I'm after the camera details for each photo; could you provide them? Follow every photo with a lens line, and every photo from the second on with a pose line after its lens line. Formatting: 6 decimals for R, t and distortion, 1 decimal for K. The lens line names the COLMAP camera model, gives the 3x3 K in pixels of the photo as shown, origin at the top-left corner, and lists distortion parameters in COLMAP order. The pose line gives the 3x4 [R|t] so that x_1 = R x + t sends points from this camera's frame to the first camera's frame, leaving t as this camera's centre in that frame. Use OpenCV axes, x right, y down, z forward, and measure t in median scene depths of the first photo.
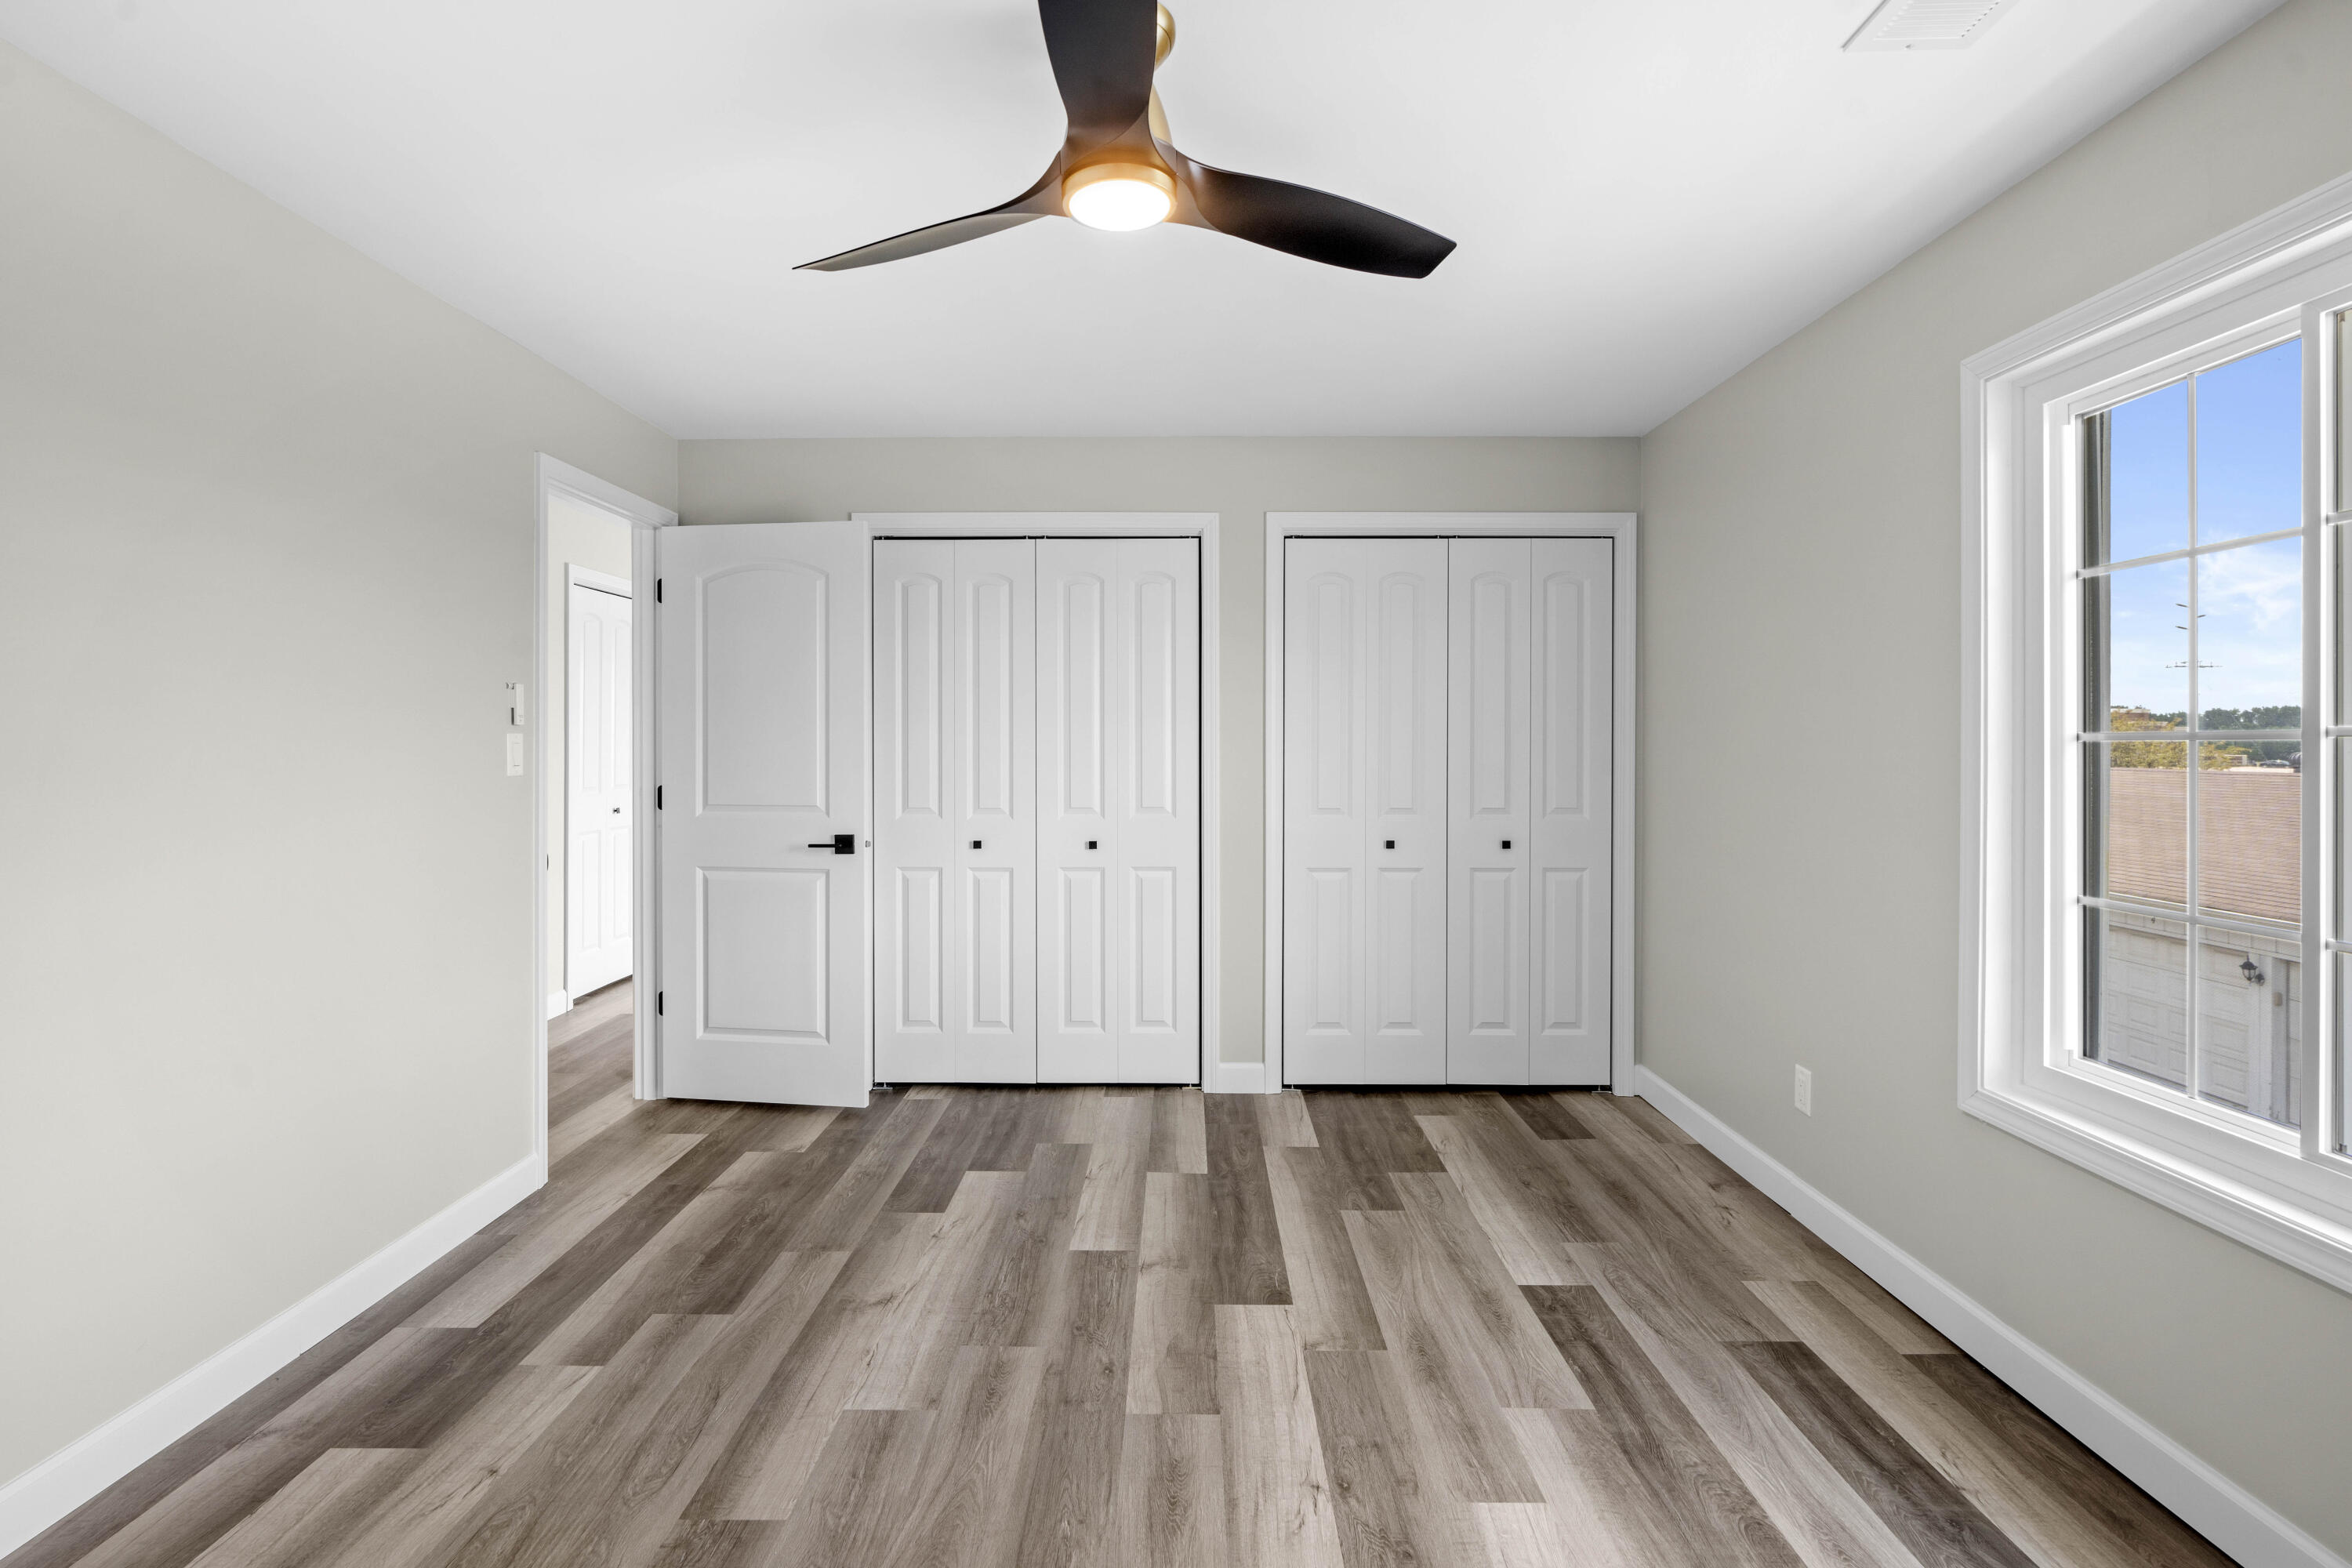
lens RADIAL K [[1145.1, 0, 1182.8], [0, 1145.1, 771.4], [0, 0, 1]] dist [0.002646, 0.000056]
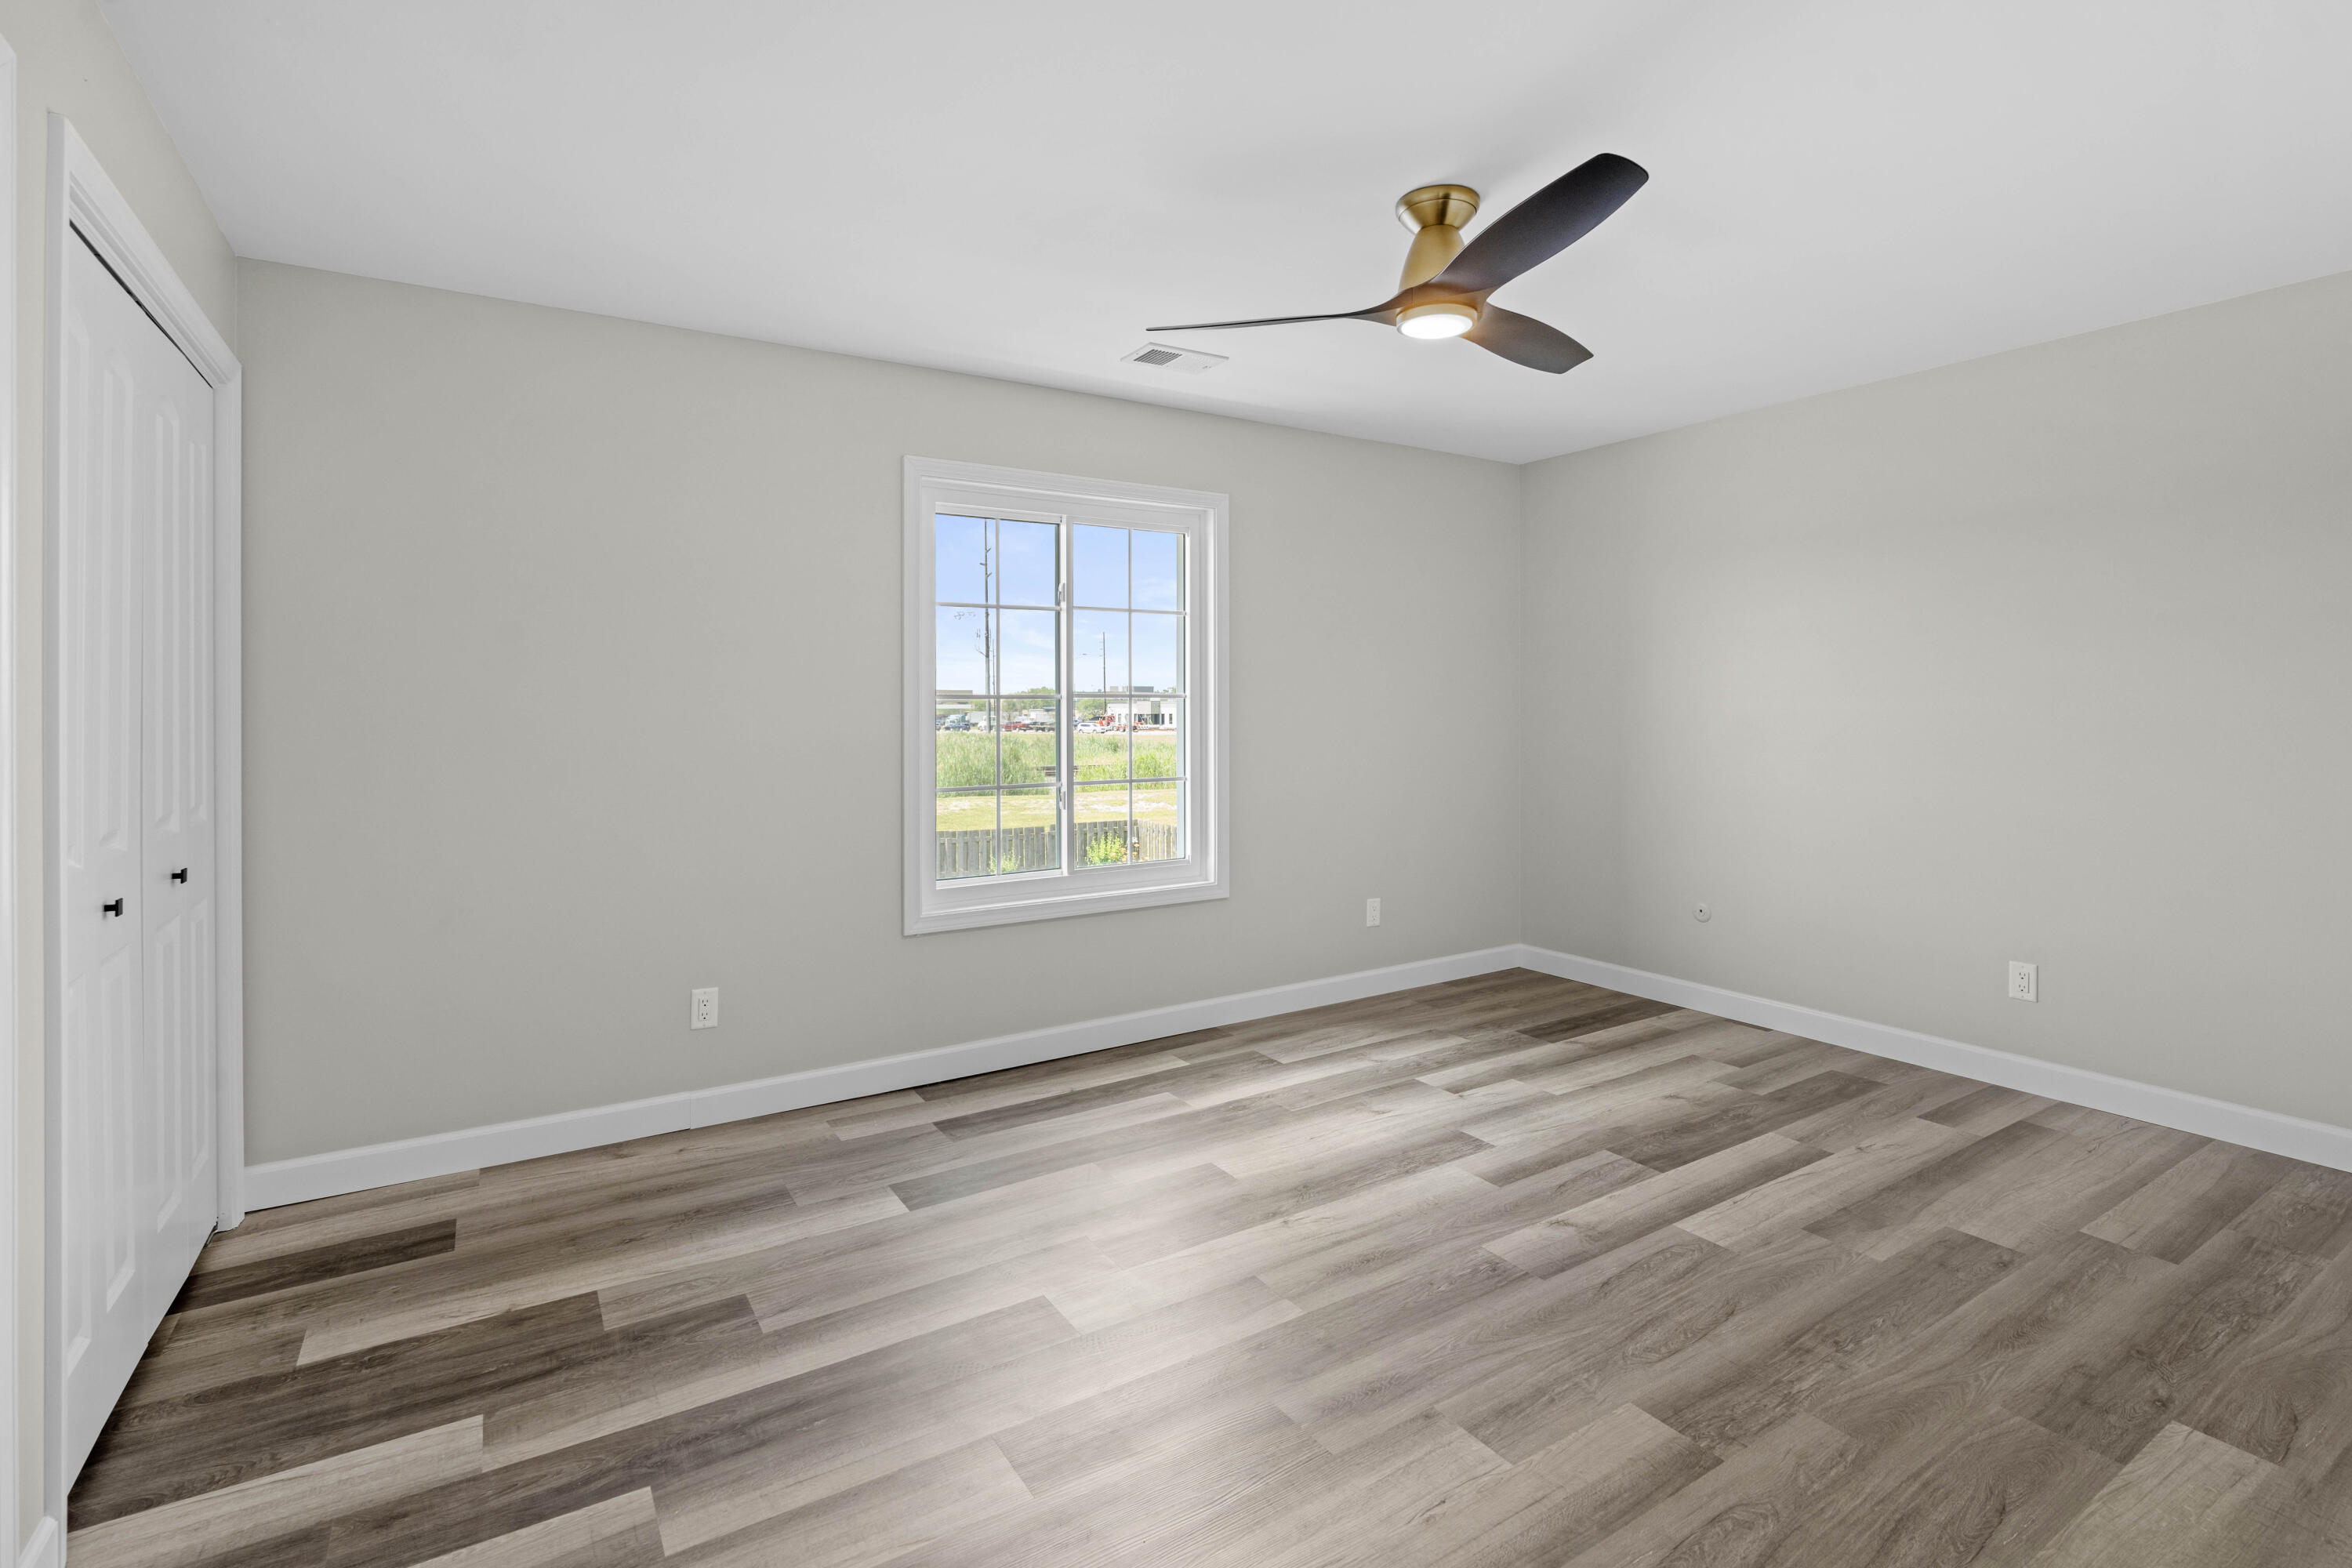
lens RADIAL K [[1106.3, 0, 1164.0], [0, 1106.3, 715.4], [0, 0, 1]] dist [-0.000059, 0.000649]
pose [[-0.539623, -0.004860, 0.841893, -0.840980], [0.023572, 0.999504, 0.020878, -0.029658], [-0.841577, 0.031111, -0.539240, 1.631571]]
